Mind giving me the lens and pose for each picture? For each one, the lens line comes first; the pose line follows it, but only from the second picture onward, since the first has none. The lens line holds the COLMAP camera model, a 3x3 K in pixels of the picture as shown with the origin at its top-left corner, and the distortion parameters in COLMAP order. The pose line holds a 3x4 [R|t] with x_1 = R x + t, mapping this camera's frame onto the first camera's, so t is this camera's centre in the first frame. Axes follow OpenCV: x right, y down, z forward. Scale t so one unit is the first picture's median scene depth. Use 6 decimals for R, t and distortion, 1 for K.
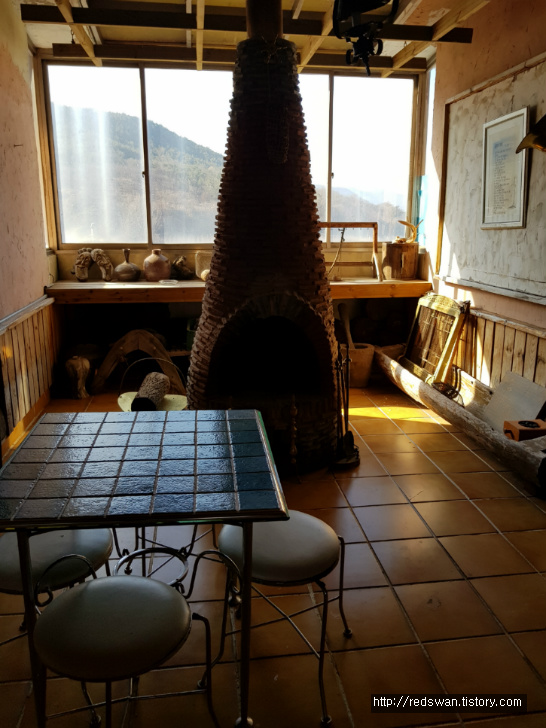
lens RADIAL K [[579.3, 0, 274.7], [0, 579.3, 361.4], [0, 0, 1]] dist [-0.011790, -0.006338]
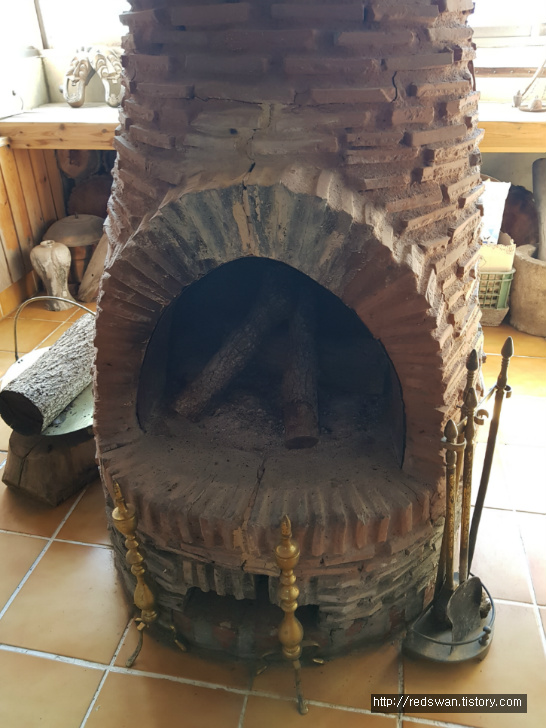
lens RADIAL K [[579.3, 0, 269.1], [0, 579.3, 365.9], [0, 0, 1]] dist [-0.011790, -0.006338]
pose [[0.949313, 0.137057, -0.282878, 0.096349], [-0.047513, 0.952161, 0.301880, -0.111807], [0.310720, -0.273139, 0.910411, 0.690350]]
